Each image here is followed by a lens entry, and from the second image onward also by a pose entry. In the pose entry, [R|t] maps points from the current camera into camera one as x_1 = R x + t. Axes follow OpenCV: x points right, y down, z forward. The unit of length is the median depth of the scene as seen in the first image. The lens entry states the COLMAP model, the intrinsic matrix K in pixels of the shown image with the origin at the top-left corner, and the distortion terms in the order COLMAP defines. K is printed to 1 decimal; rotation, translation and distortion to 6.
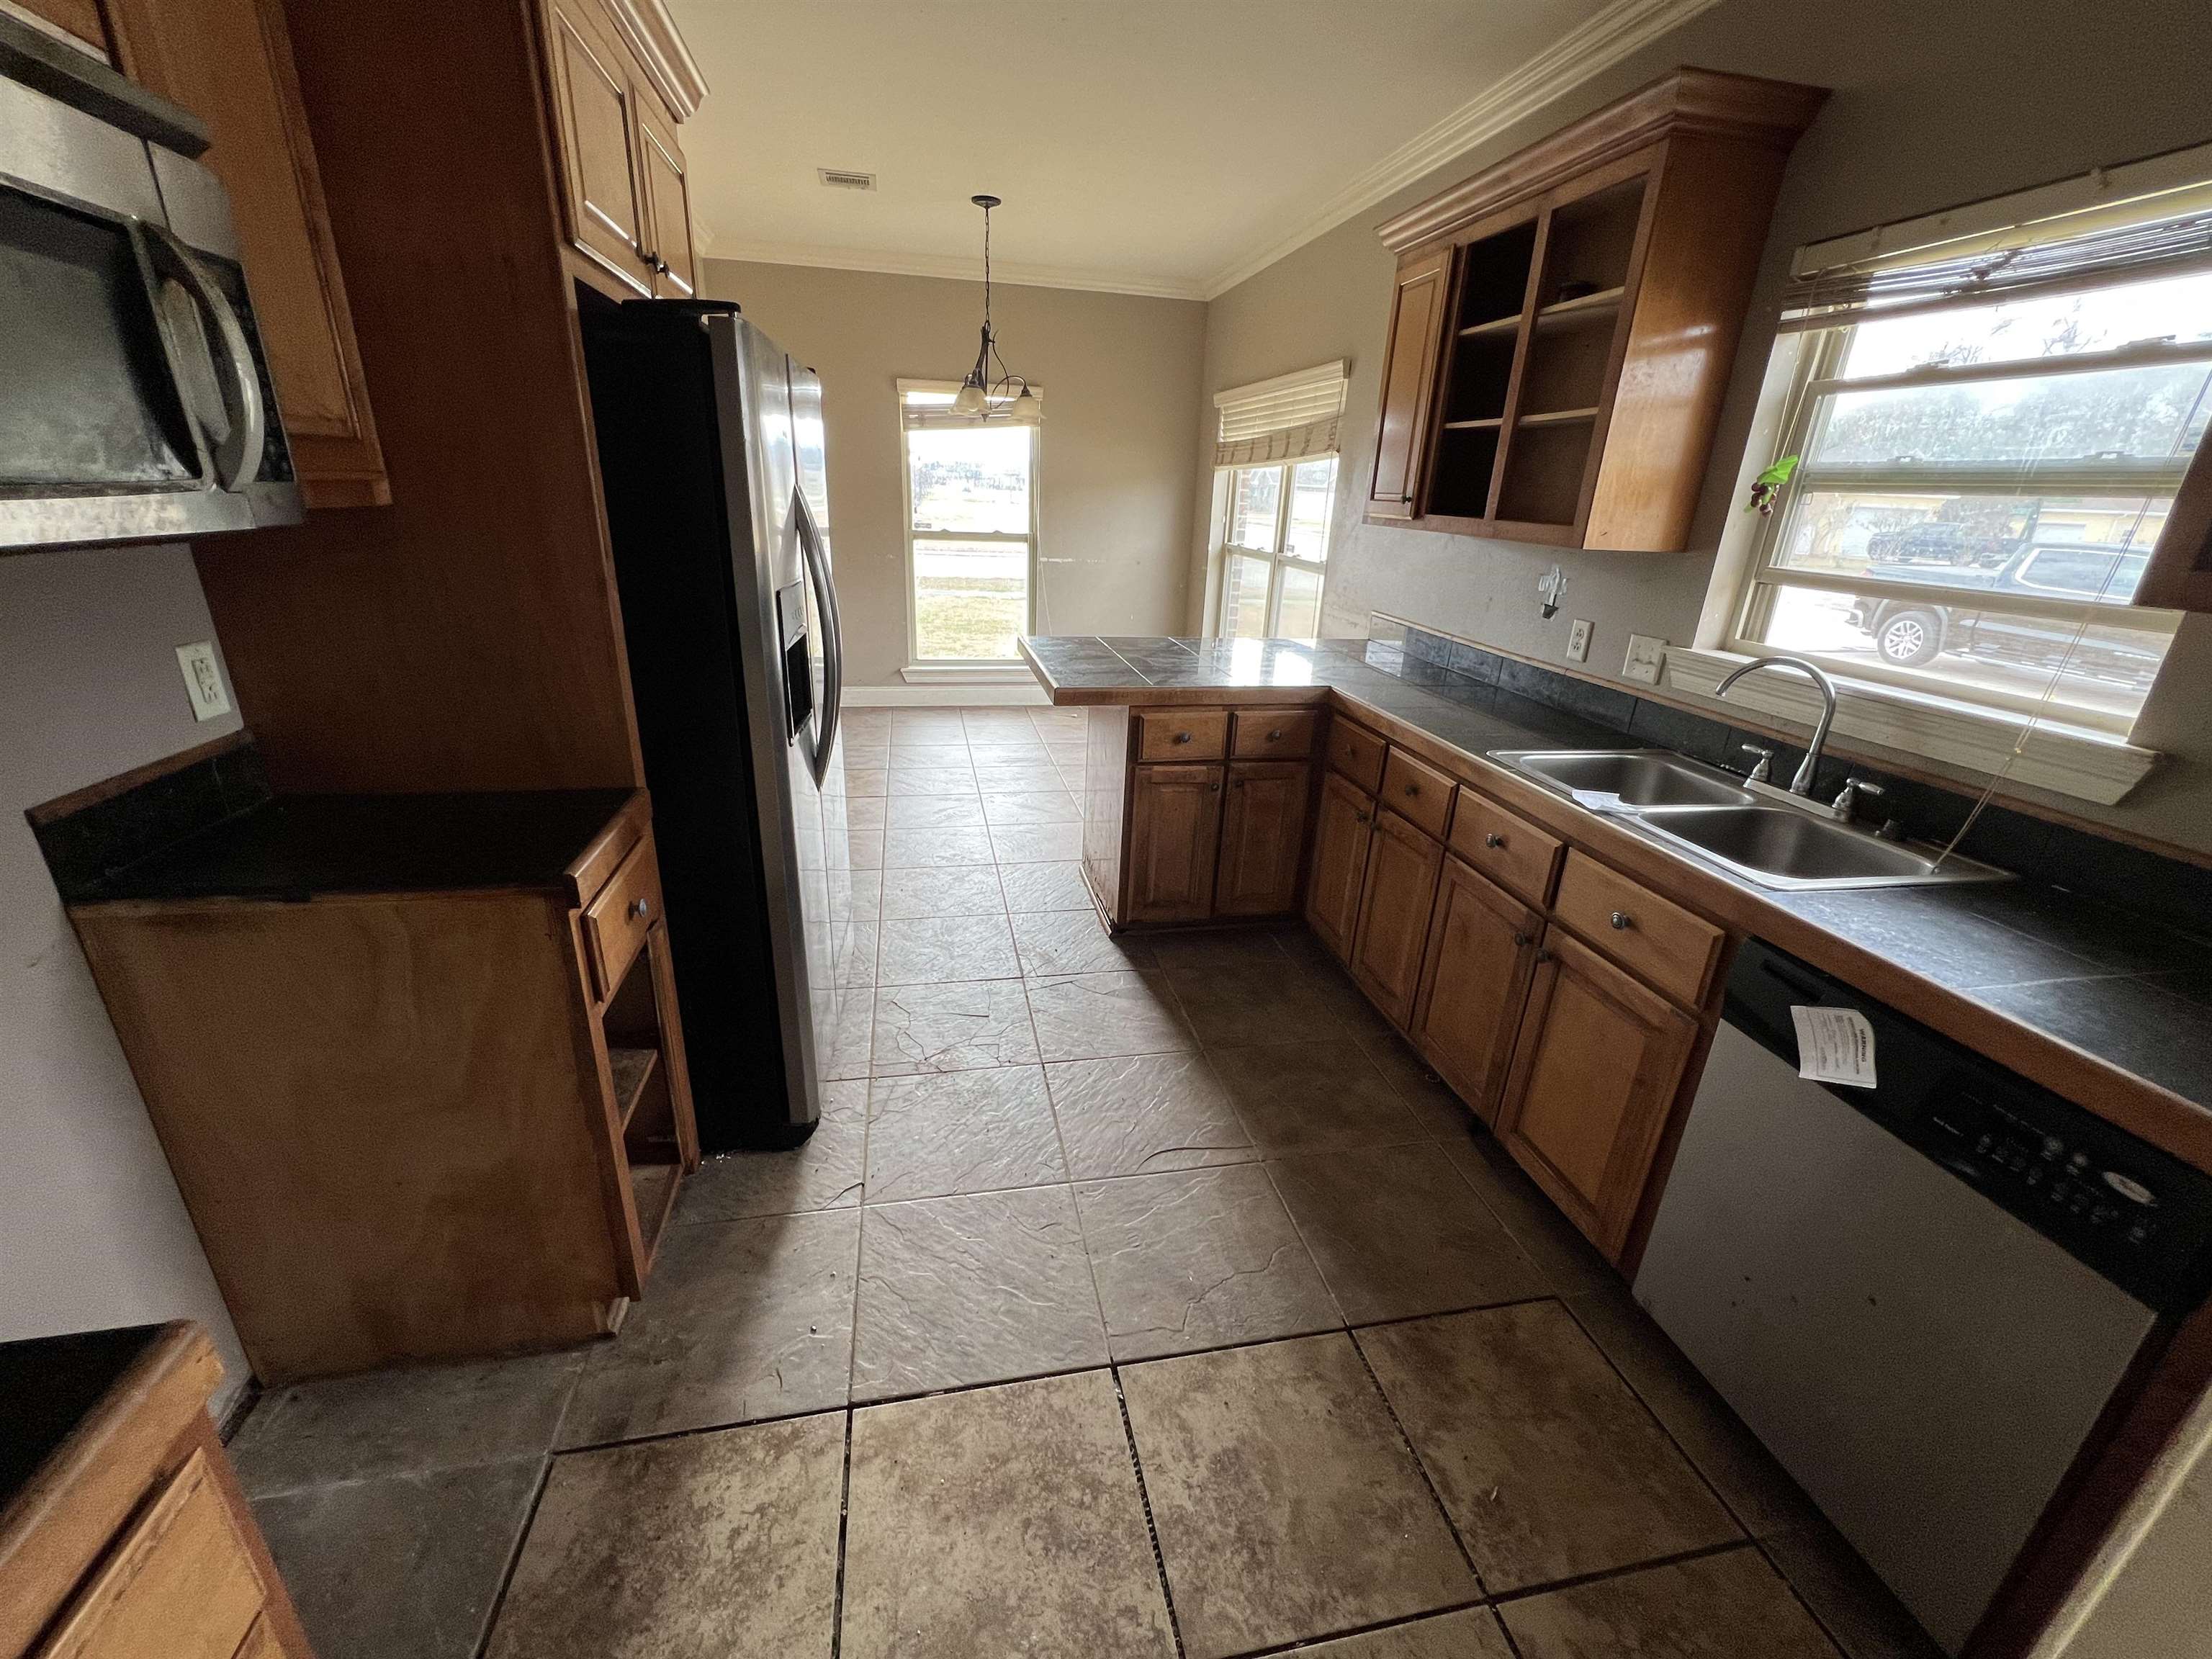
lens RADIAL K [[896.1, 0, 1096.3], [0, 896.1, 829.5], [0, 0, 1]] dist [-0.005727, 0.001817]
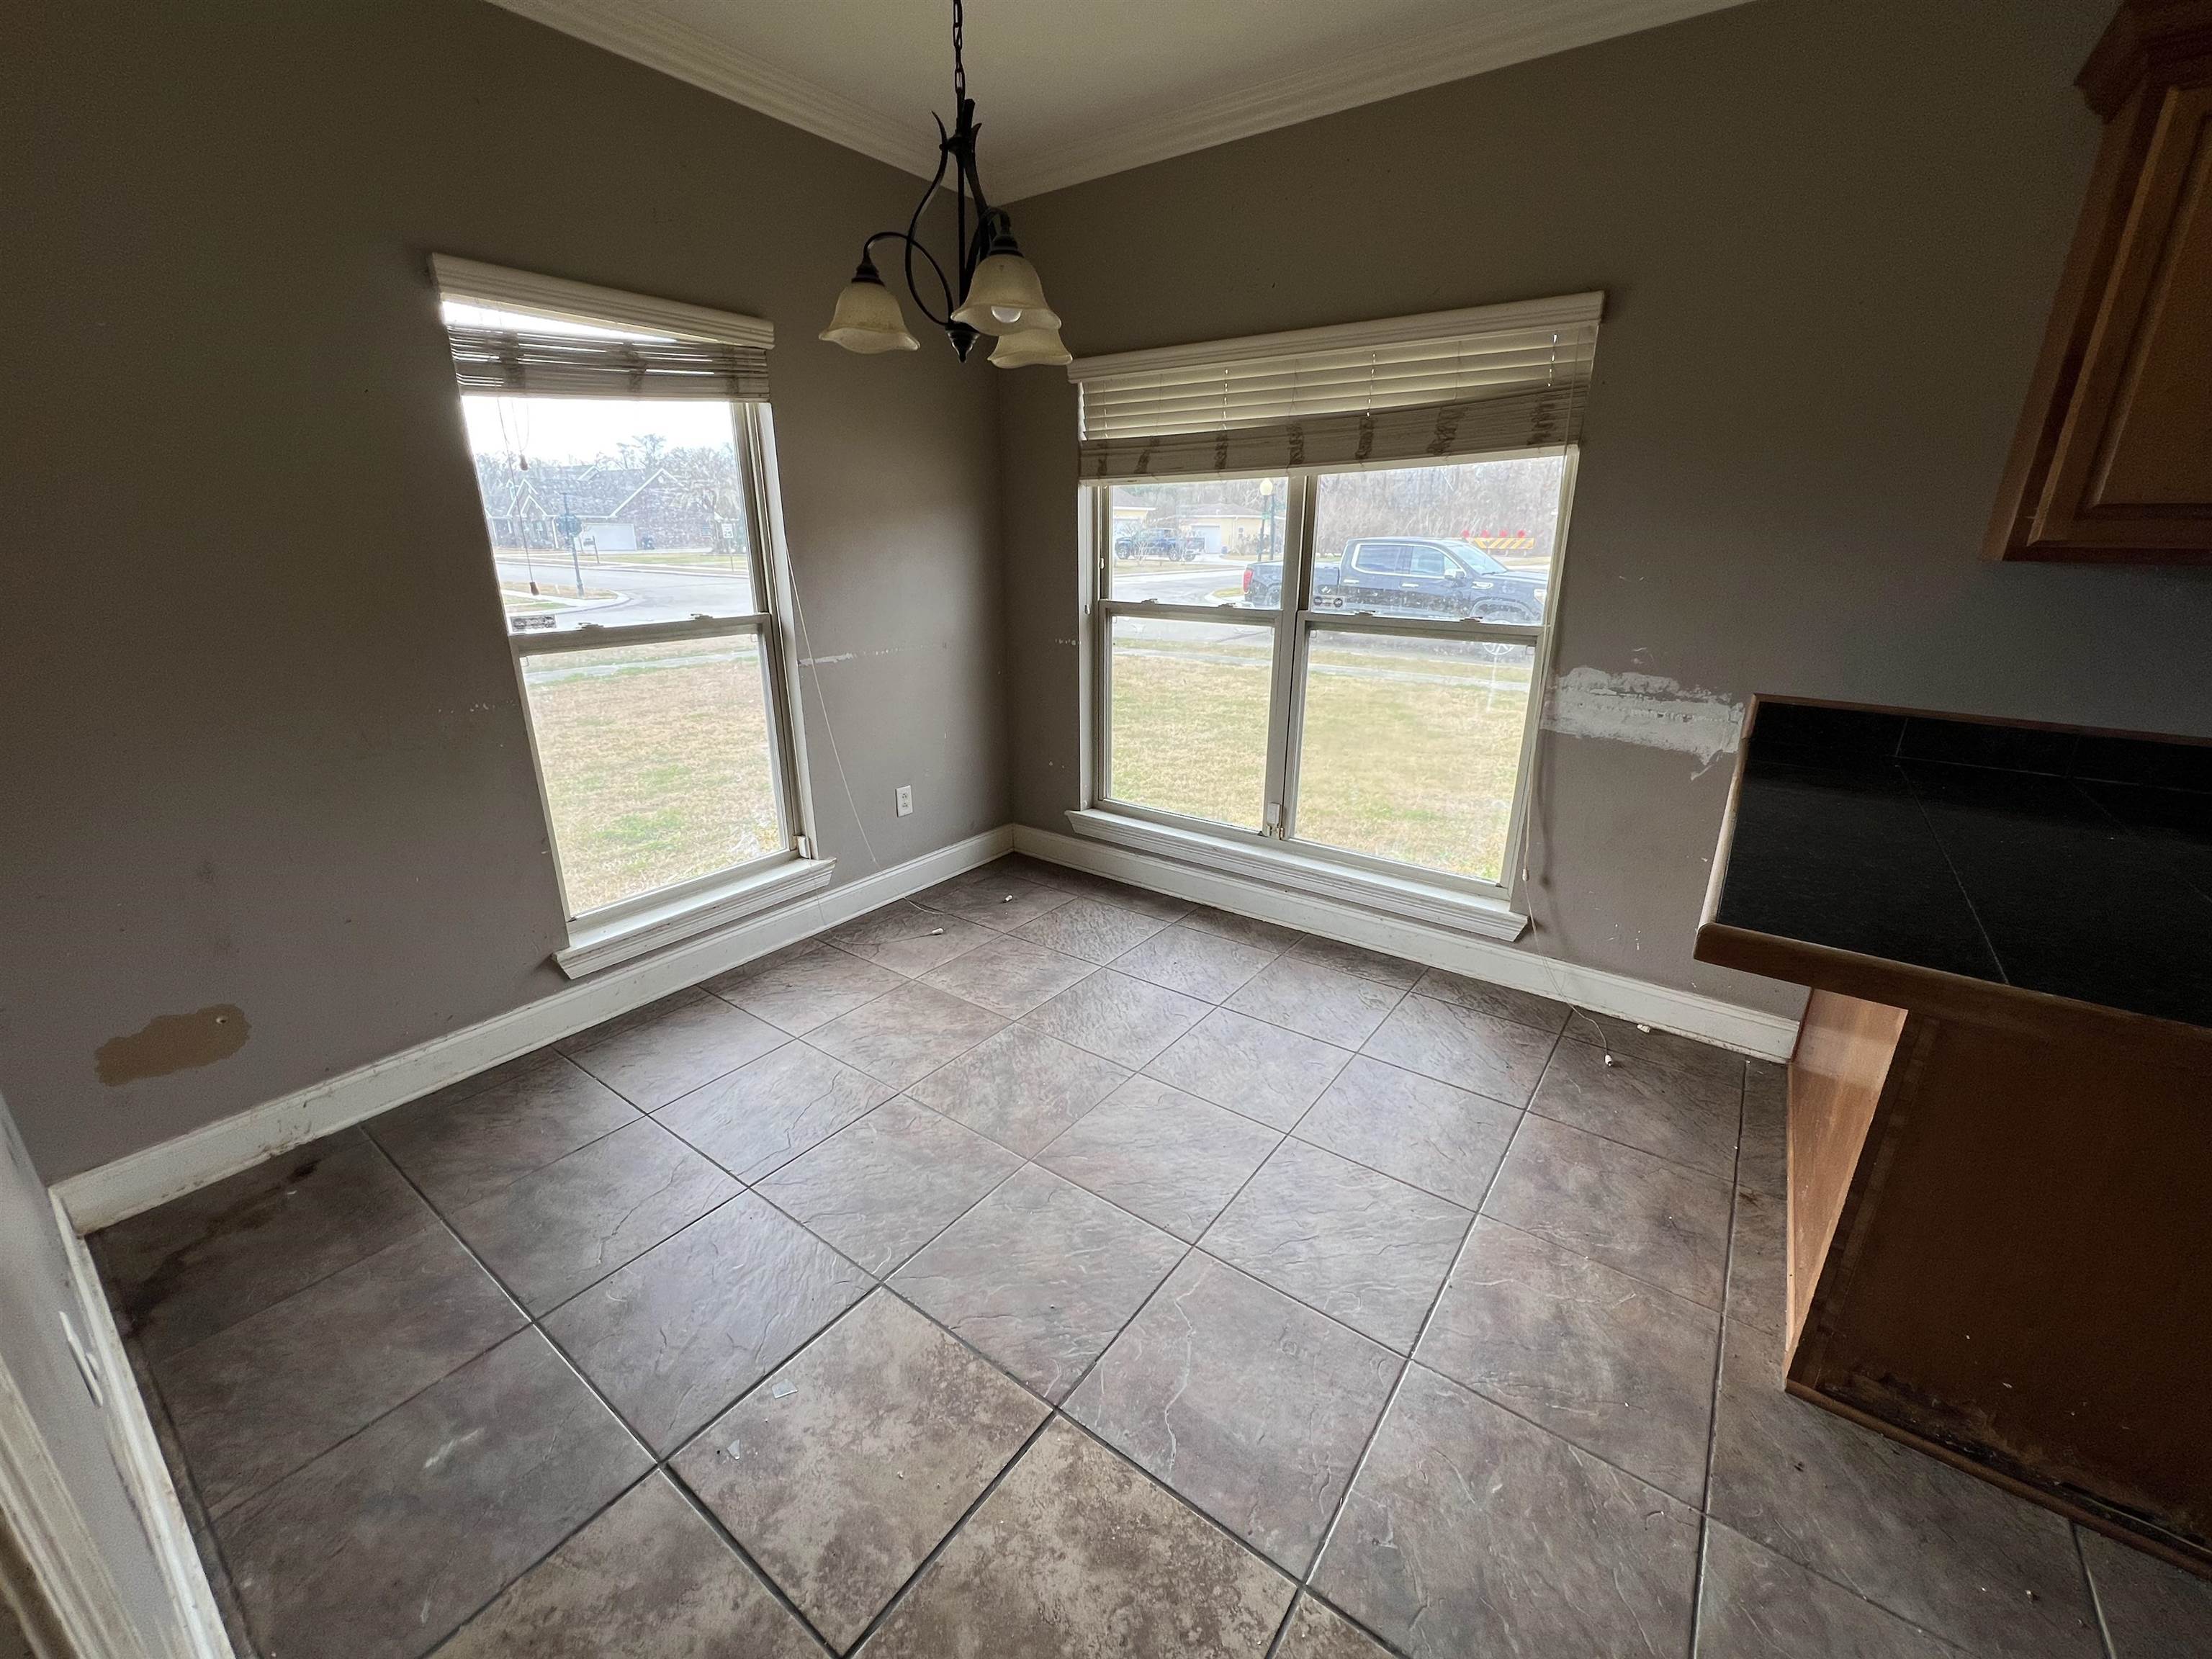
lens RADIAL K [[896.1, 0, 1038.9], [0, 896.1, 830.4], [0, 0, 1]] dist [-0.005727, 0.001817]
pose [[0.743547, -0.246139, 0.621735, -0.808904], [0.264232, 0.962269, 0.064951, -0.552345], [-0.614263, 0.115988, 0.780530, 1.407425]]
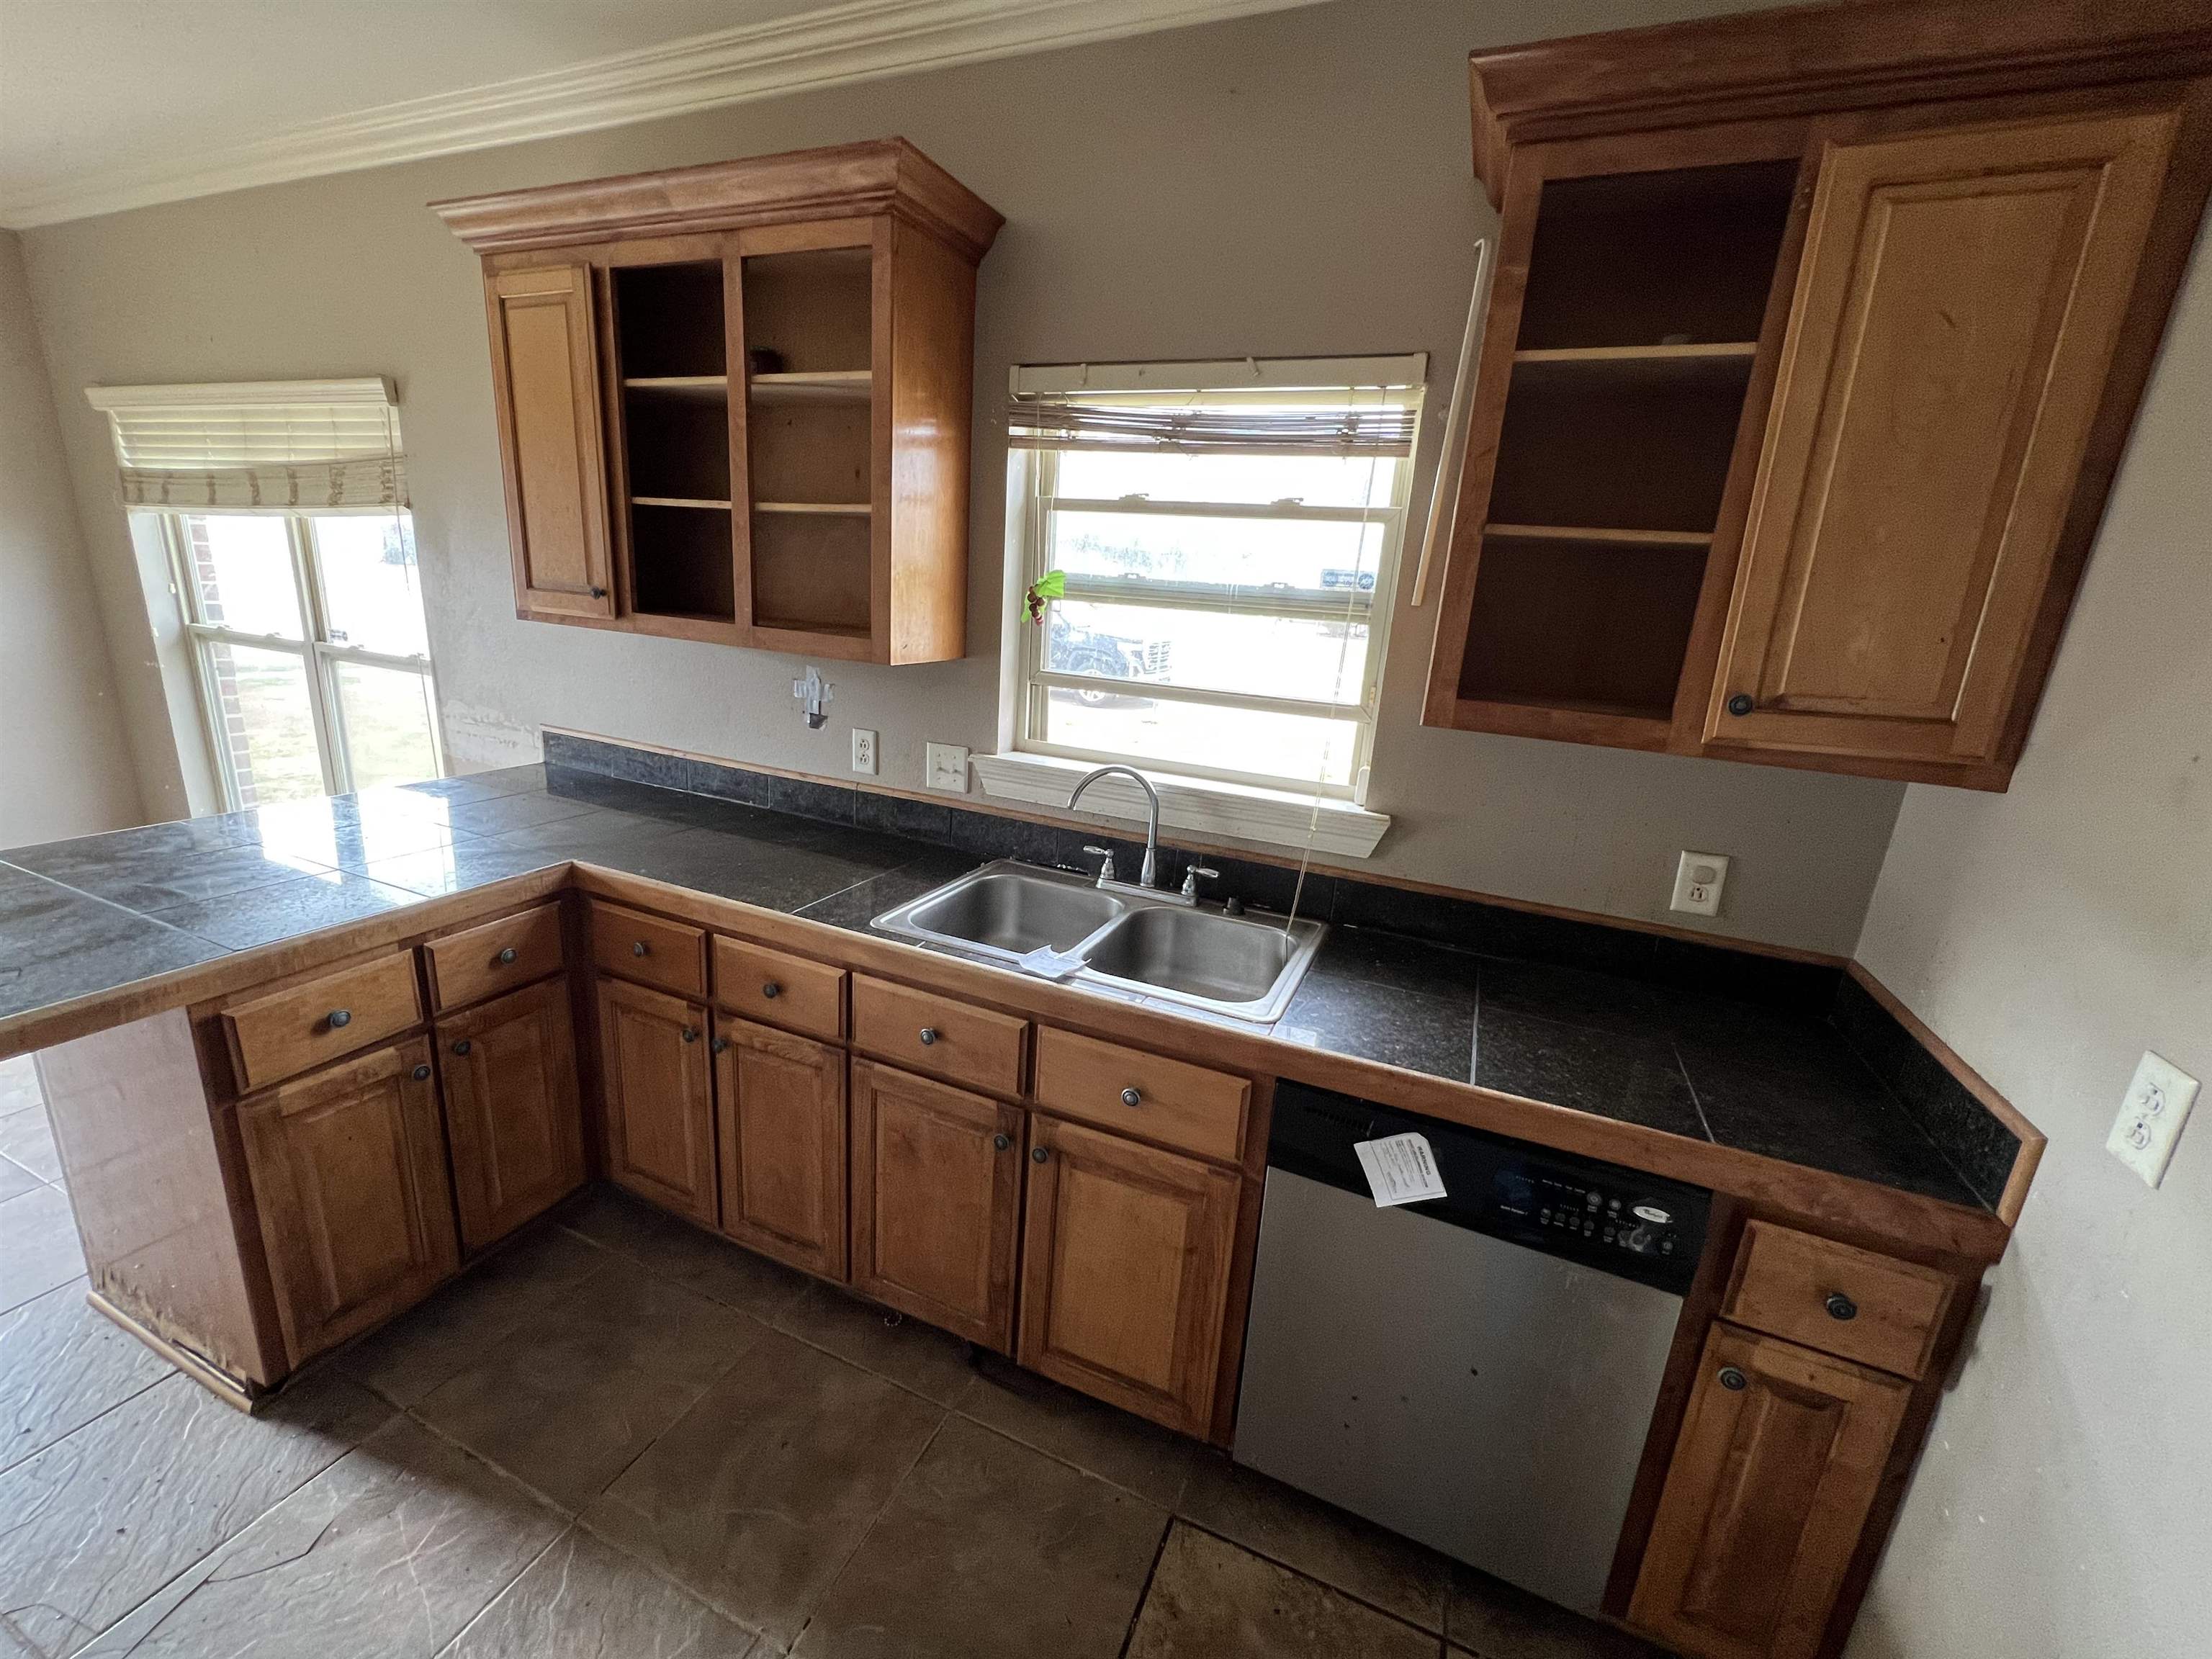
lens RADIAL K [[896.1, 0, 1095.8], [0, 896.1, 821.4], [0, 0, 1]] dist [-0.005727, 0.001817]
pose [[0.566481, -0.218683, 0.794529, -0.064176], [0.255302, 0.963283, 0.083106, -0.188828], [-0.783531, 0.155767, 0.601512, 0.346794]]
